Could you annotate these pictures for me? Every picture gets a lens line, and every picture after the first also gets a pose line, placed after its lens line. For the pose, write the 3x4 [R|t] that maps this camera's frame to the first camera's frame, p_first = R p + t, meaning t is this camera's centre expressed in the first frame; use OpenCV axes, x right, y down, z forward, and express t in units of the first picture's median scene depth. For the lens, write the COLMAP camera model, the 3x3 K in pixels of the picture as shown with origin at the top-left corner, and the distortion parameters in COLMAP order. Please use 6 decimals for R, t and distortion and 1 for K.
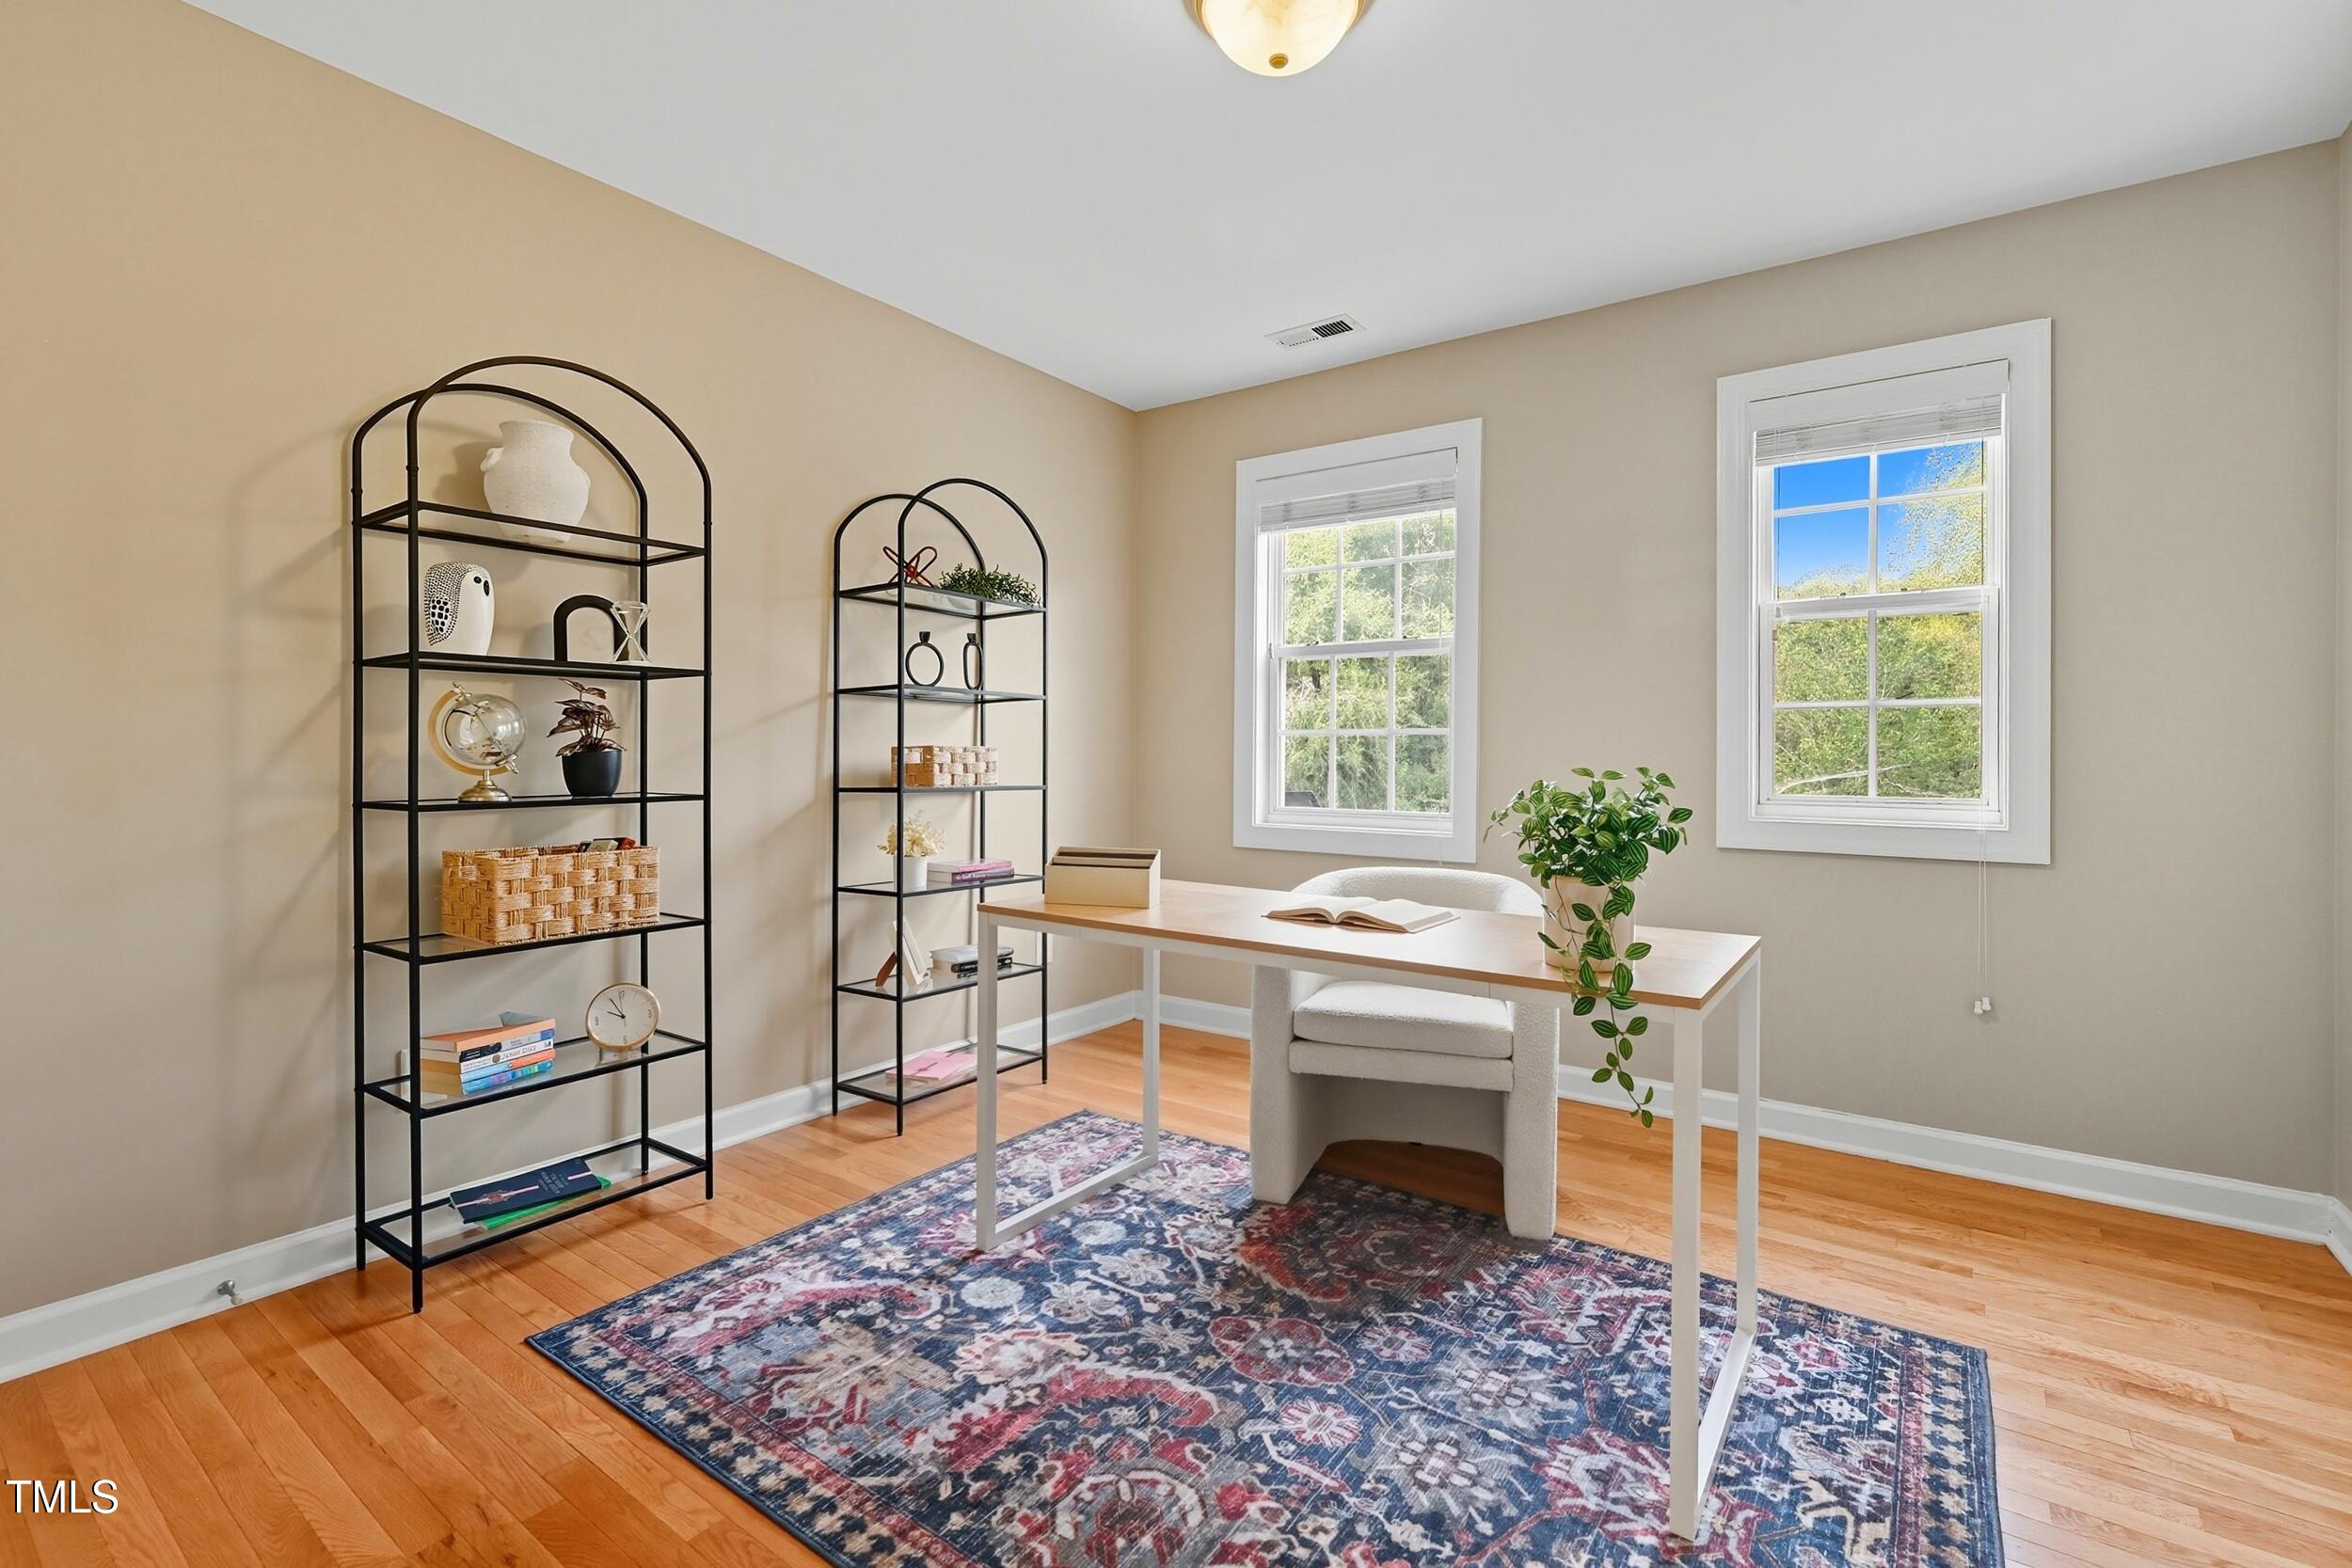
lens RADIAL K [[1042.7, 0, 1185.7], [0, 1042.7, 762.5], [0, 0, 1]] dist [-0.001769, 0.001029]
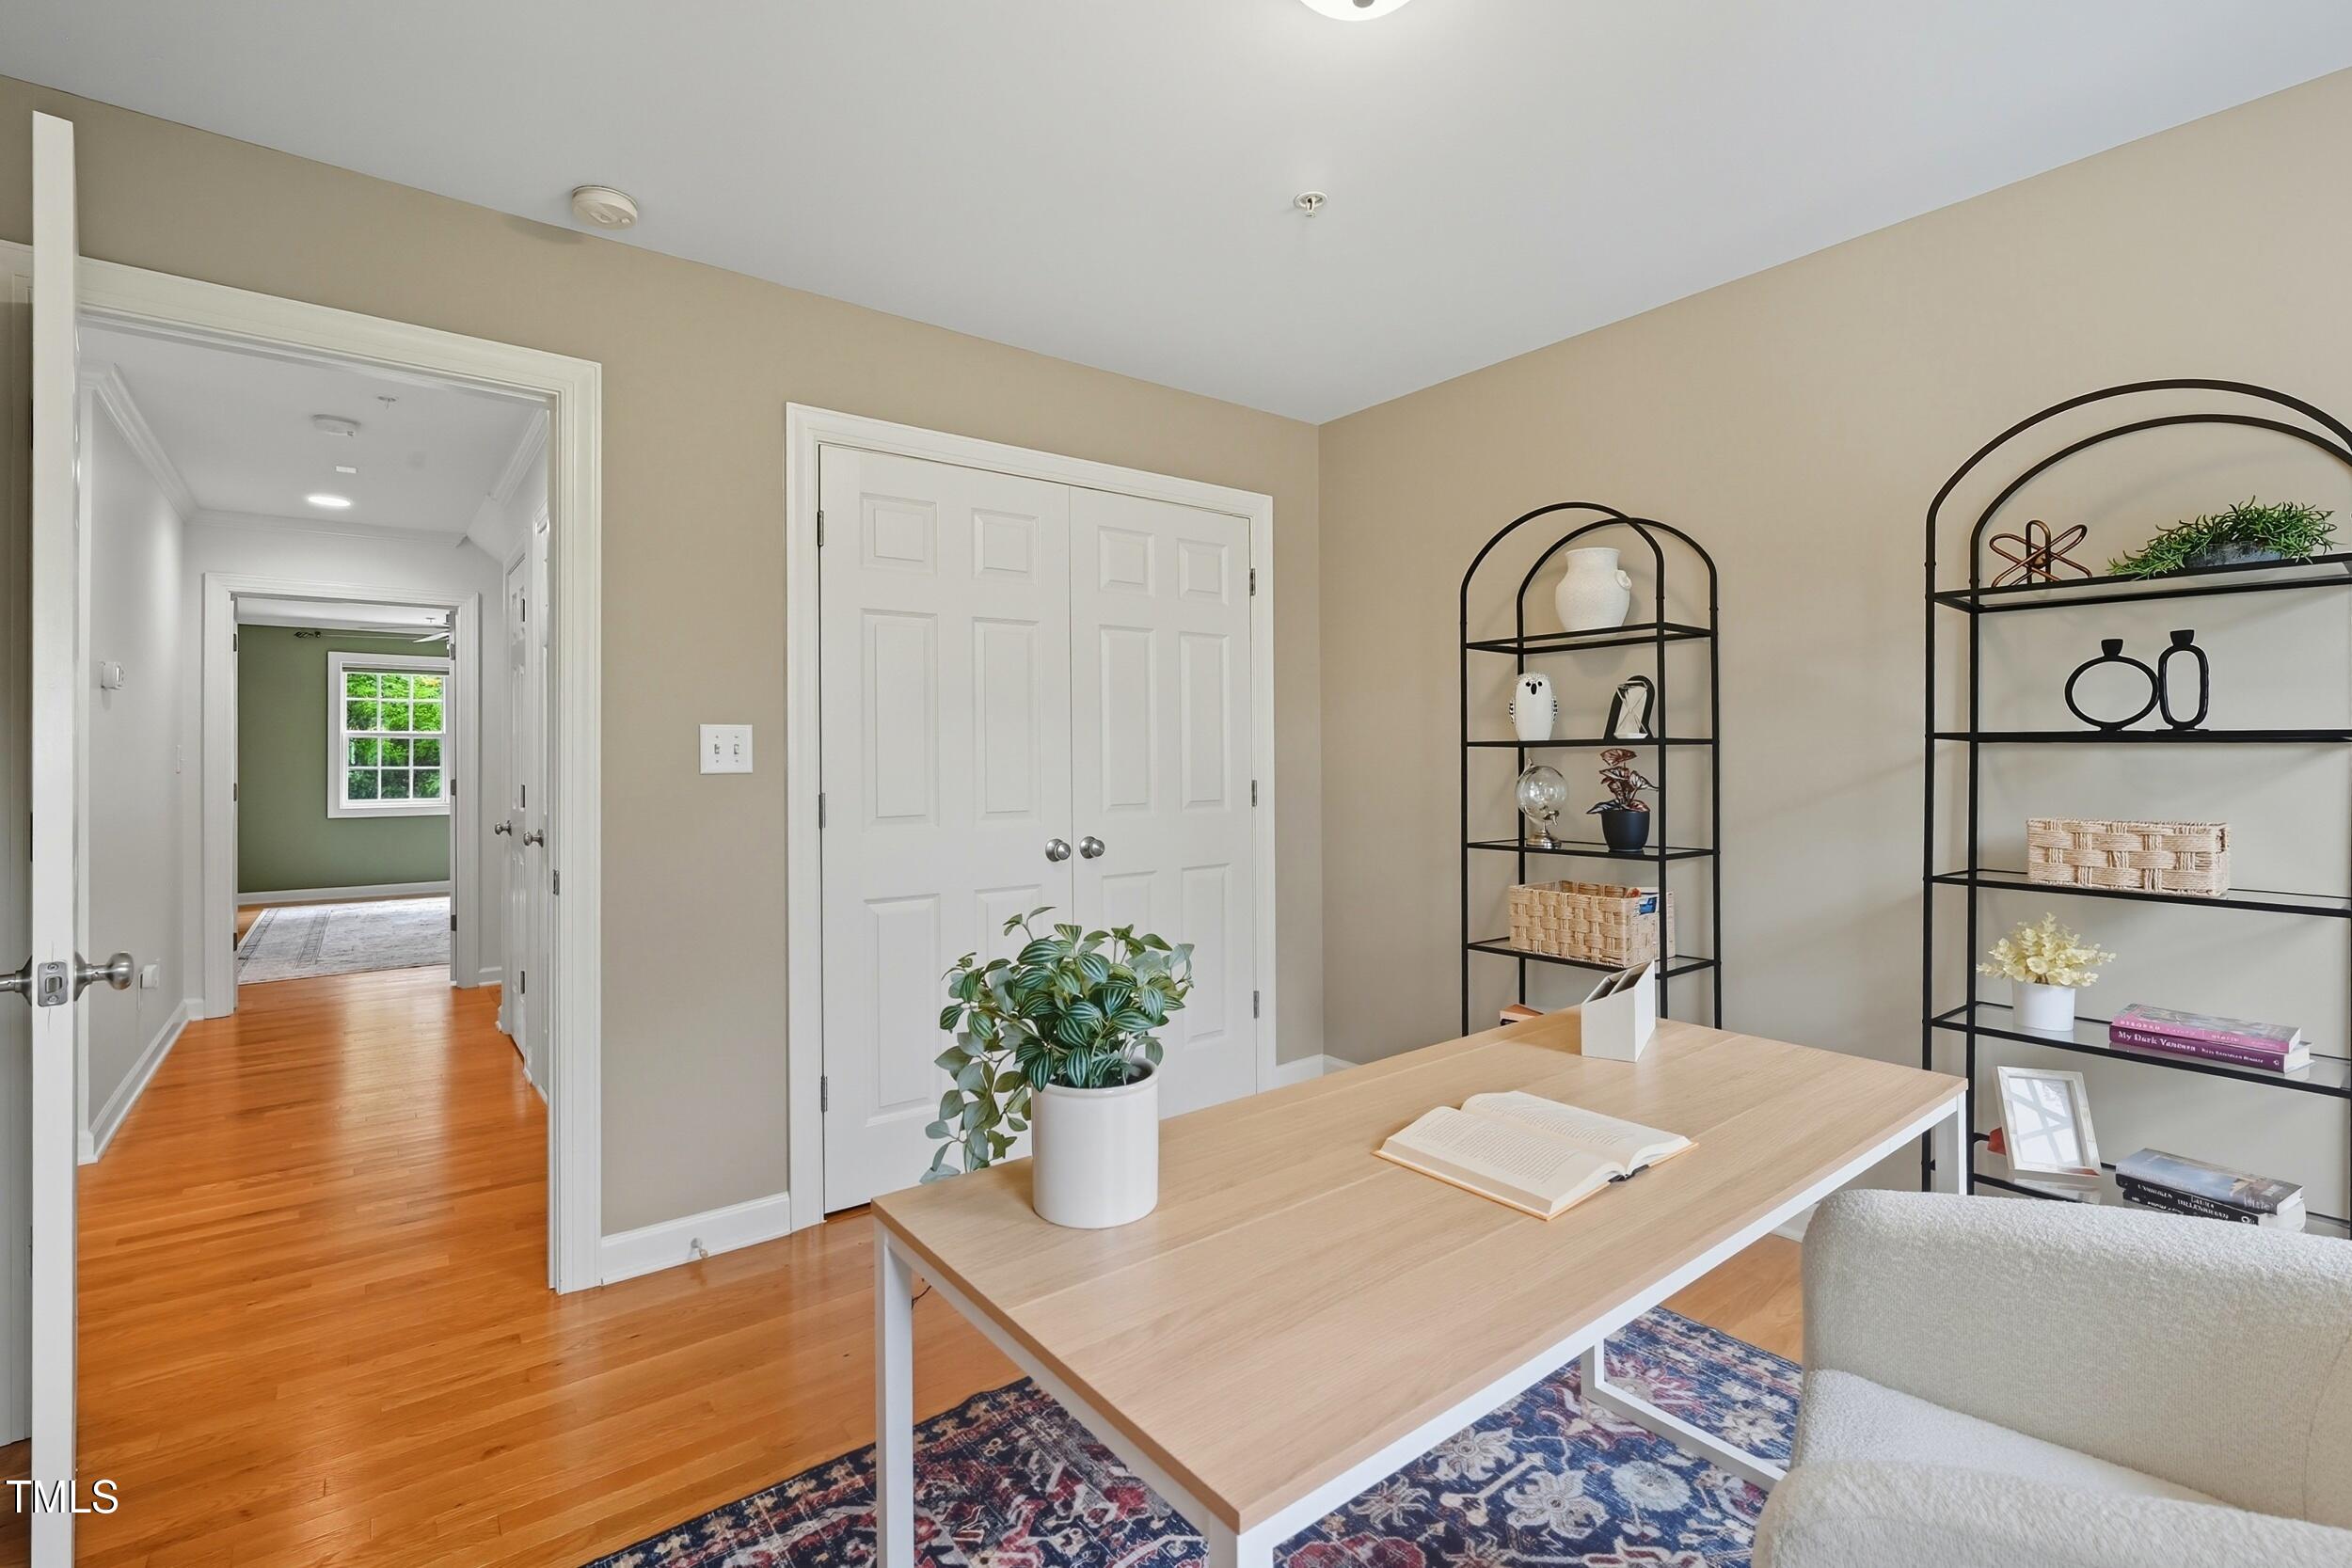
lens RADIAL K [[1042.7, 0, 1185.7], [0, 1042.7, 762.5], [0, 0, 1]] dist [-0.001769, 0.001029]
pose [[-0.268086, 0.003995, -0.963387, 1.024105], [-0.006850, 0.999958, 0.006053, -0.101691], [0.963371, 0.008222, -0.268047, 1.231089]]
